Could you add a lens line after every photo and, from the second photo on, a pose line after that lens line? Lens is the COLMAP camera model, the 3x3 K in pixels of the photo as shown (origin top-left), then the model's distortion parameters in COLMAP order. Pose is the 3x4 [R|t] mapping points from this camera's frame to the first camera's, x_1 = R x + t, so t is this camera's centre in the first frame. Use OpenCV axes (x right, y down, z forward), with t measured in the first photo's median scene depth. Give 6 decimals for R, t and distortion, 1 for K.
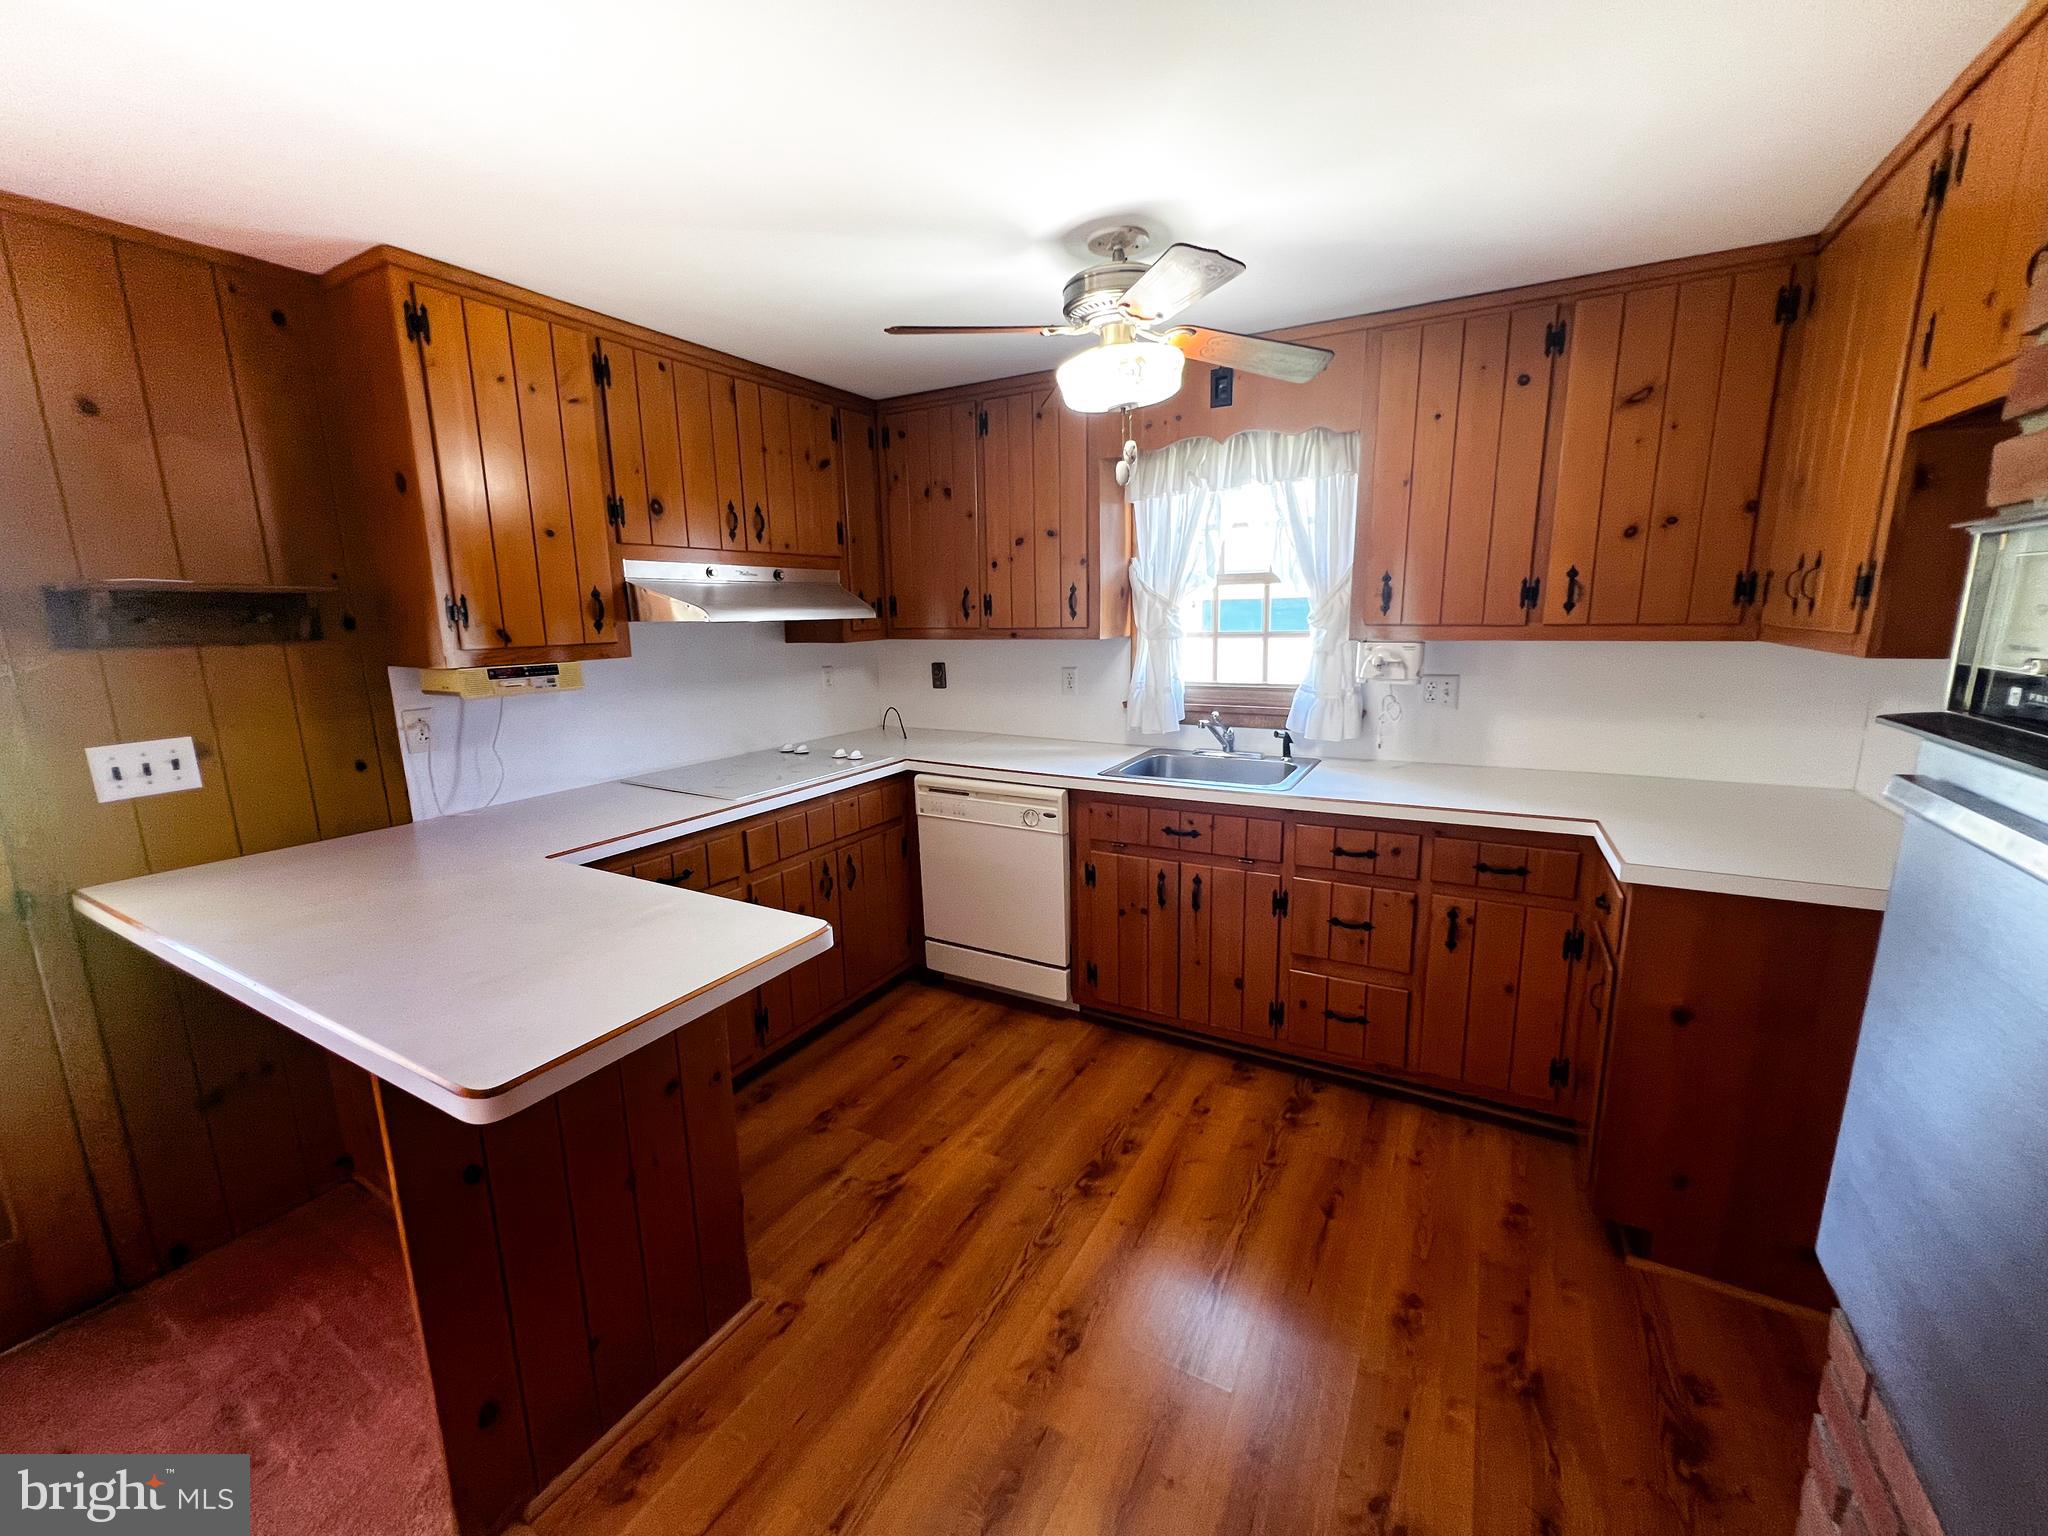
lens RADIAL K [[820.8, 0, 1022.4], [0, 820.8, 765.0], [0, 0, 1]] dist [-0.002188, -0.000420]
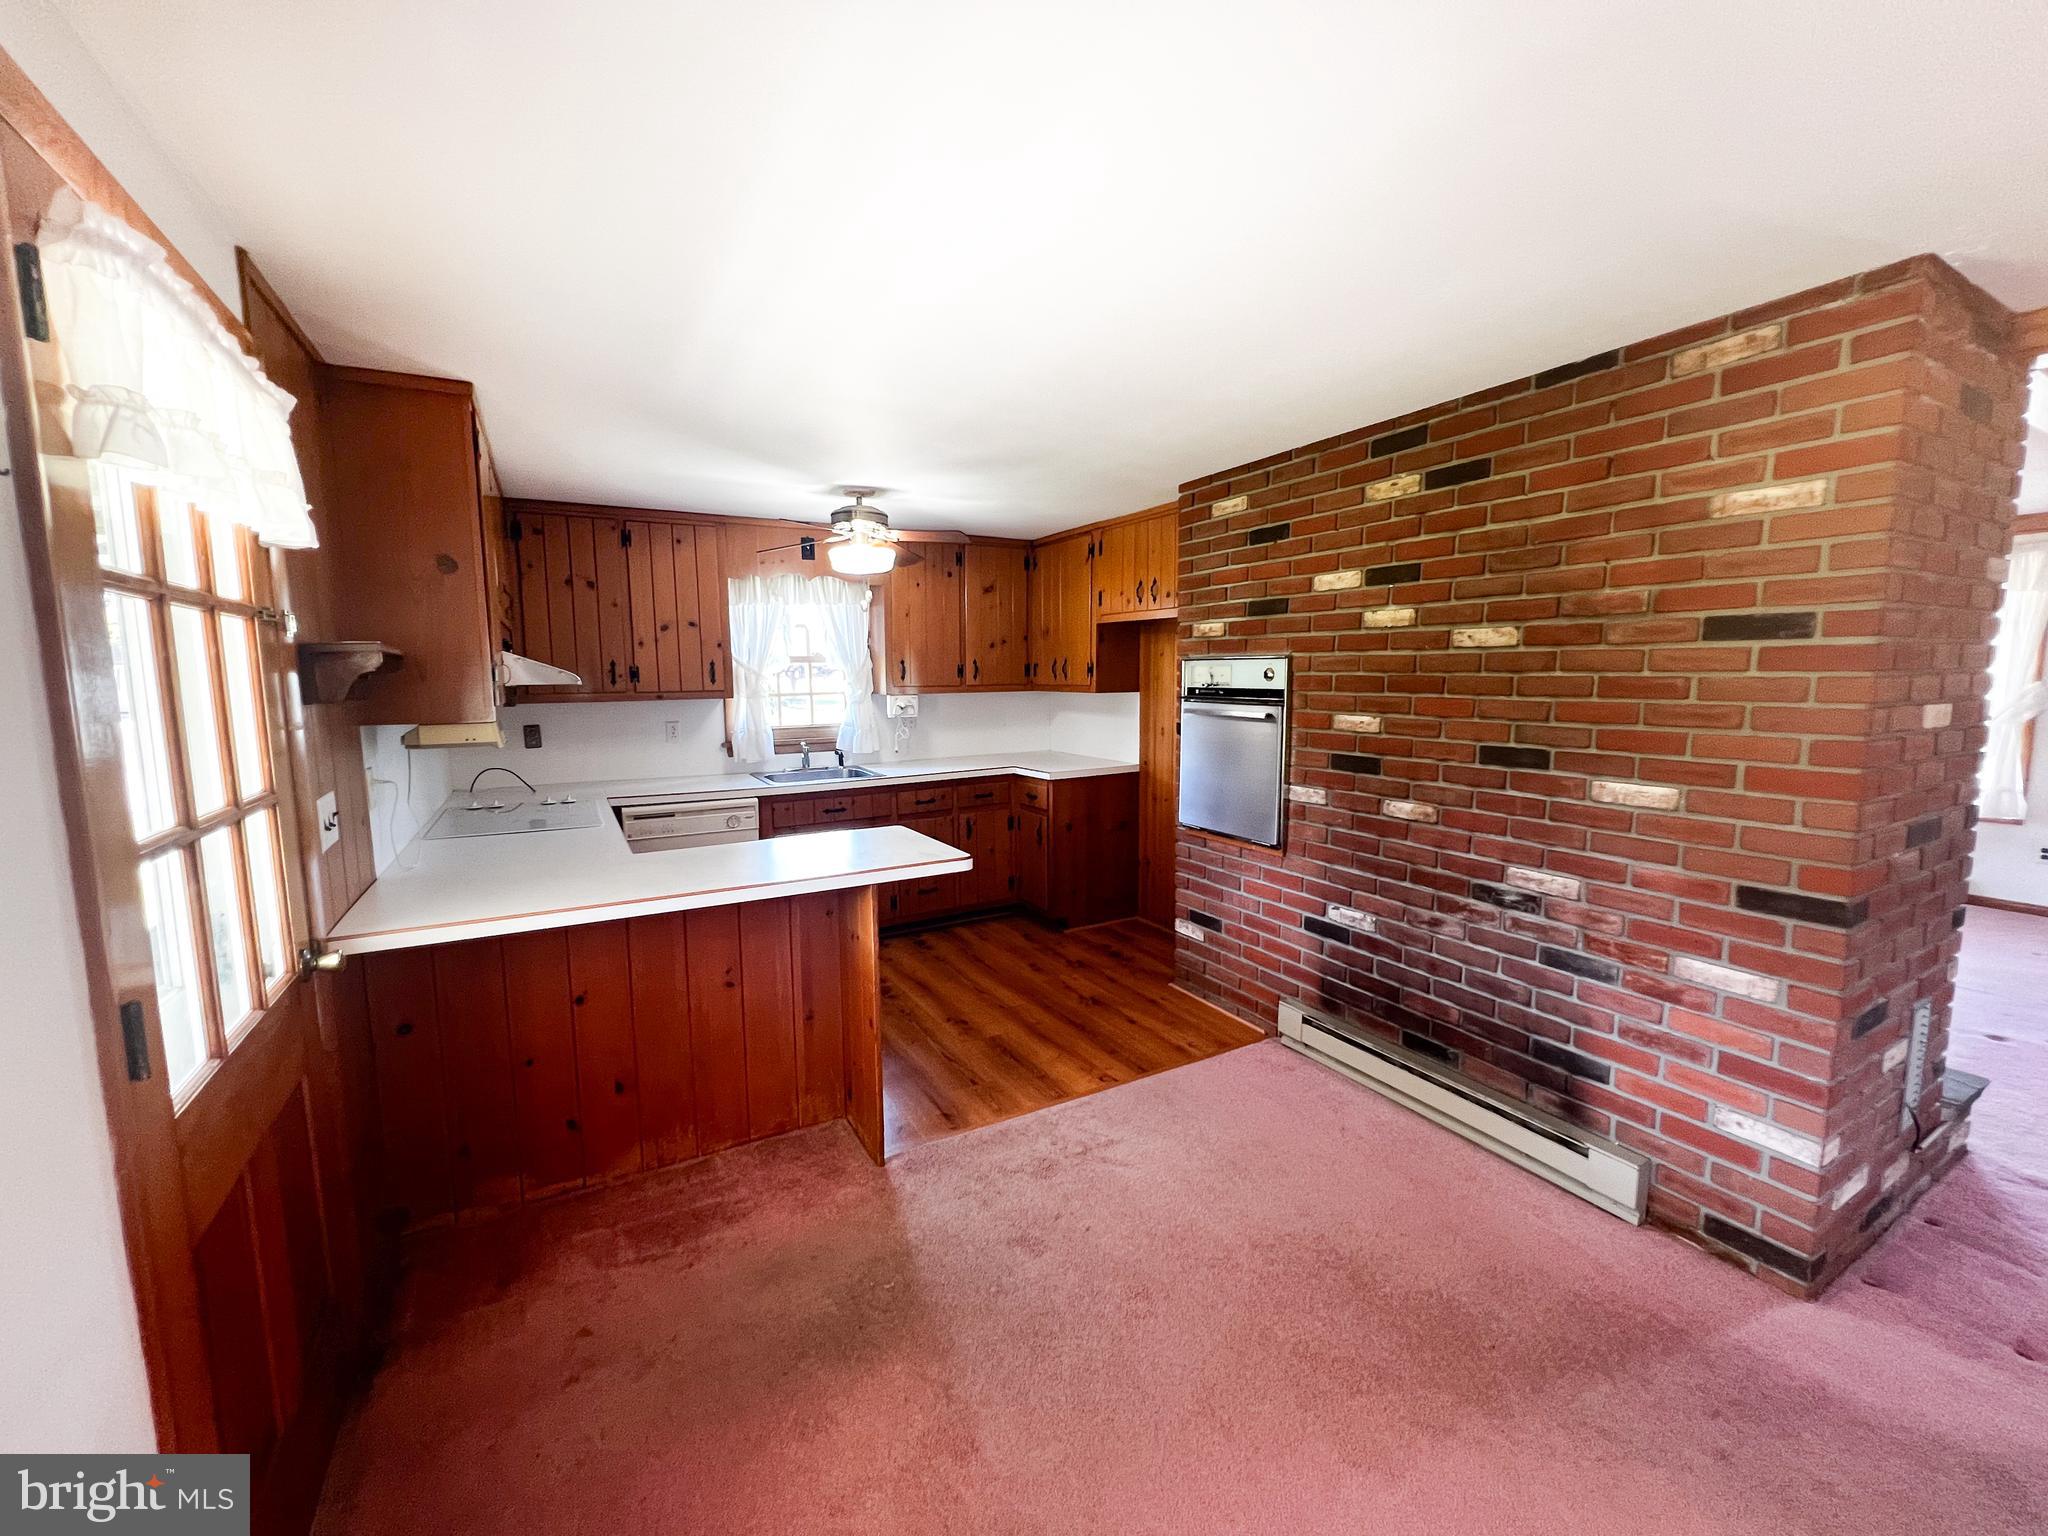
lens RADIAL K [[820.8, 0, 1022.4], [0, 820.8, 765.0], [0, 0, 1]] dist [-0.002188, -0.000420]
pose [[0.513668, -0.084942, 0.853774, -0.971911], [0.161218, 0.986918, 0.001193, 0.048452], [-0.842706, 0.137031, 0.520643, -0.186809]]
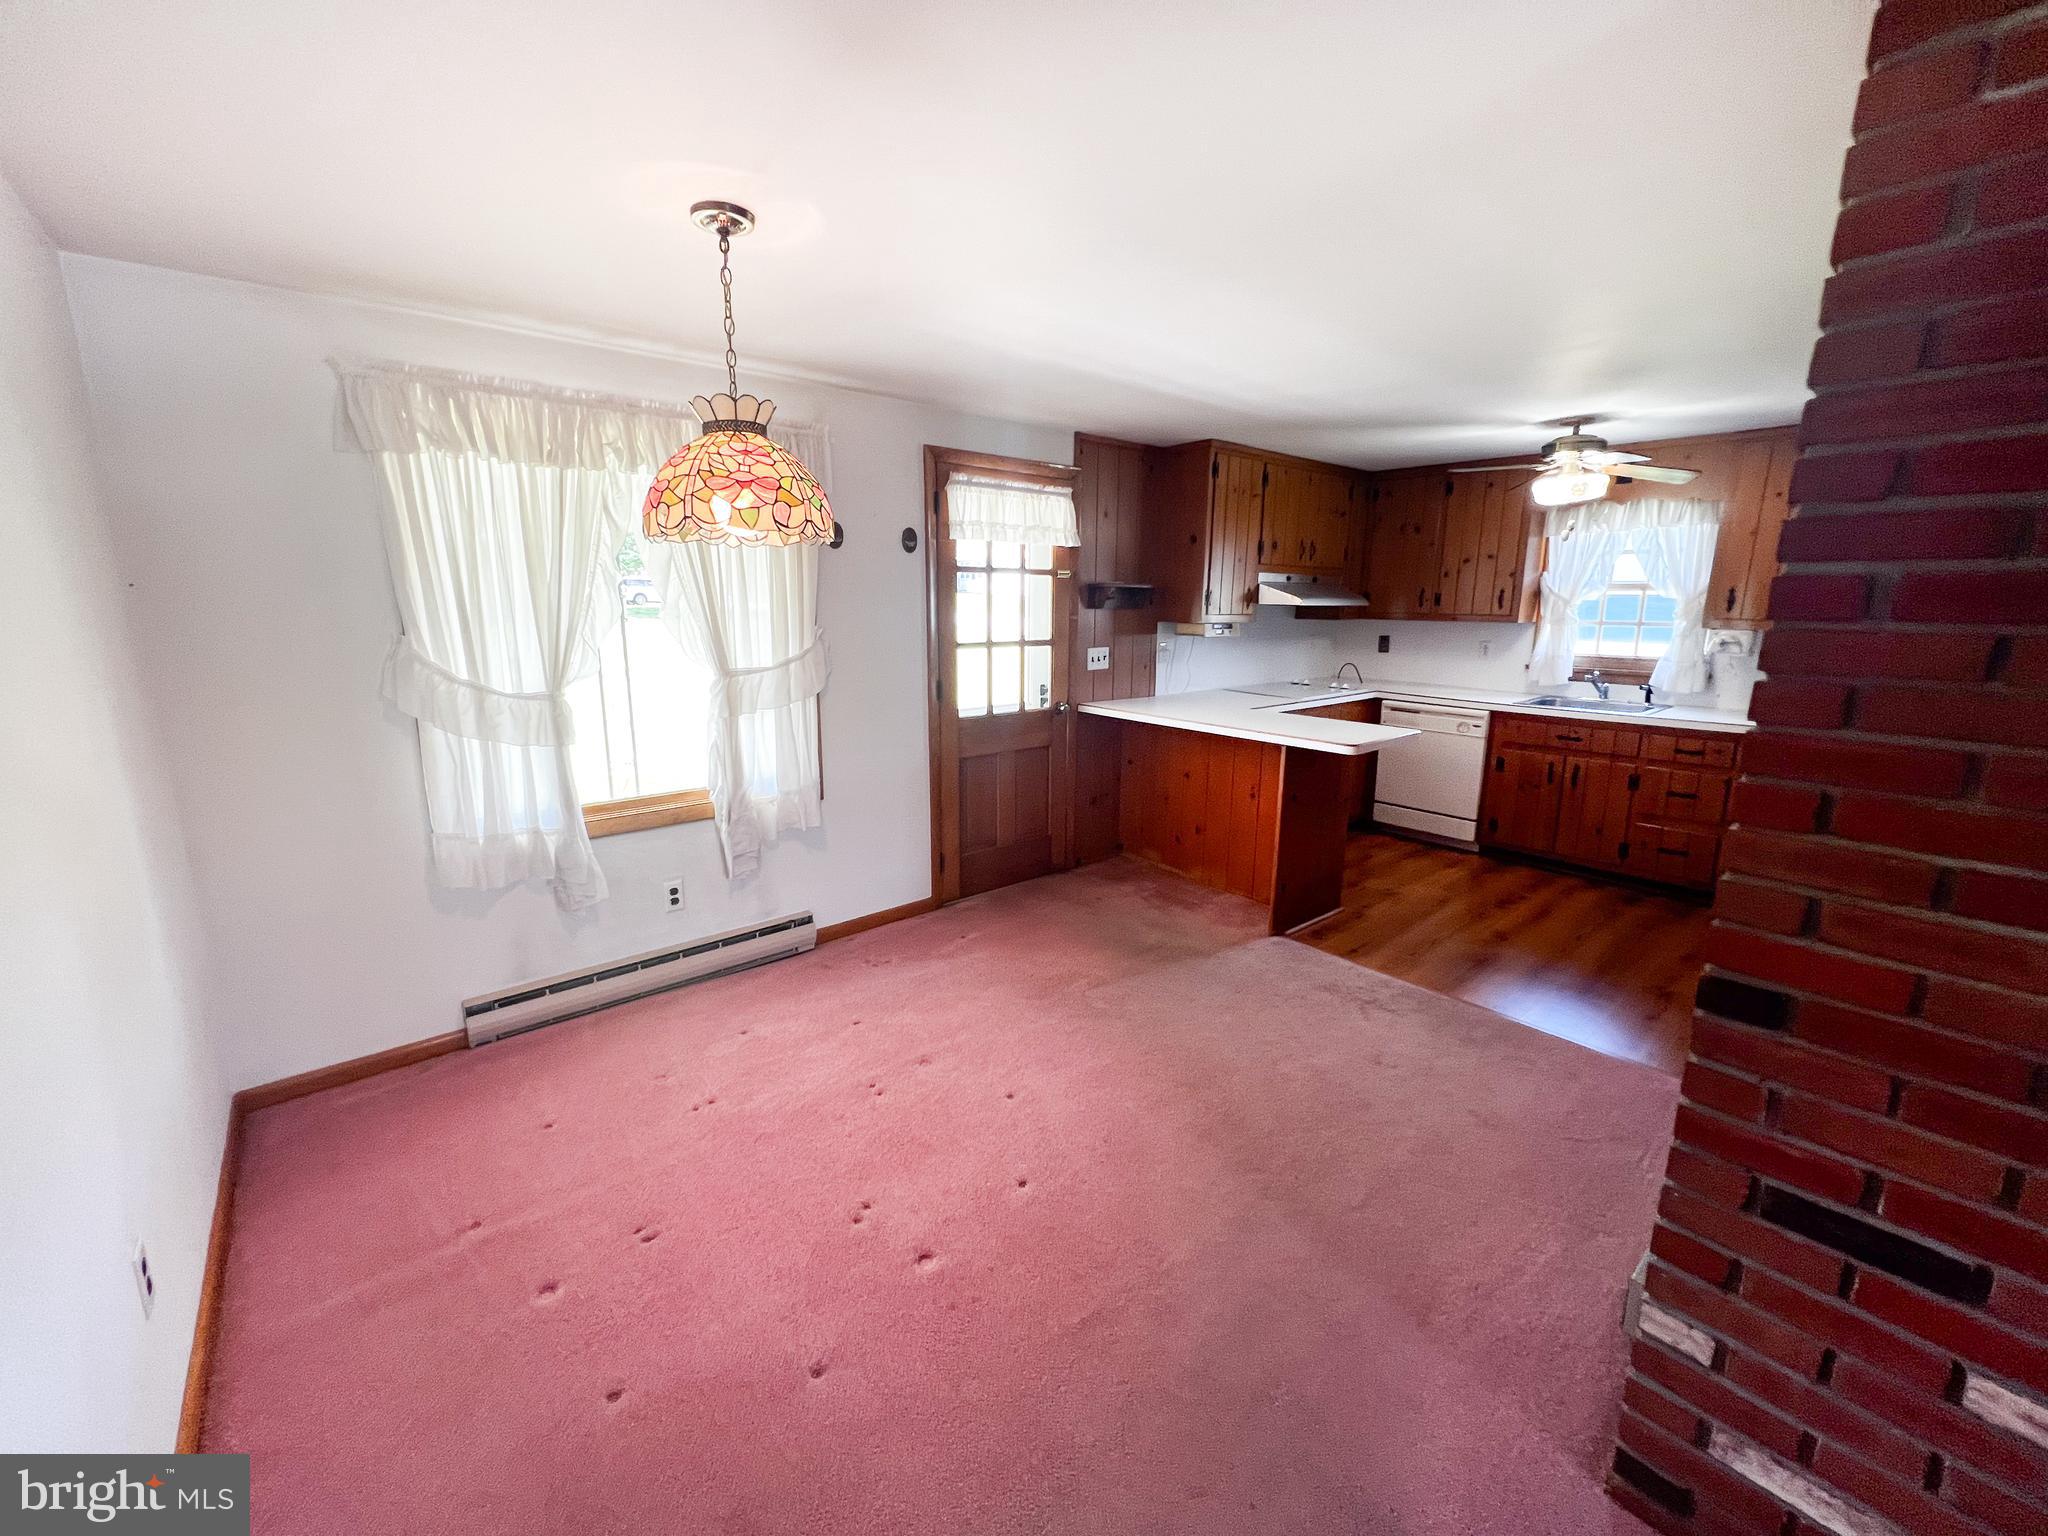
lens RADIAL K [[820.8, 0, 1022.4], [0, 820.8, 765.0], [0, 0, 1]] dist [-0.002188, -0.000420]
pose [[0.940552, 0.092033, -0.326942, -0.292948], [-0.086684, 0.995756, 0.030927, 0.173877], [0.328401, -0.000748, 0.944538, -0.917194]]
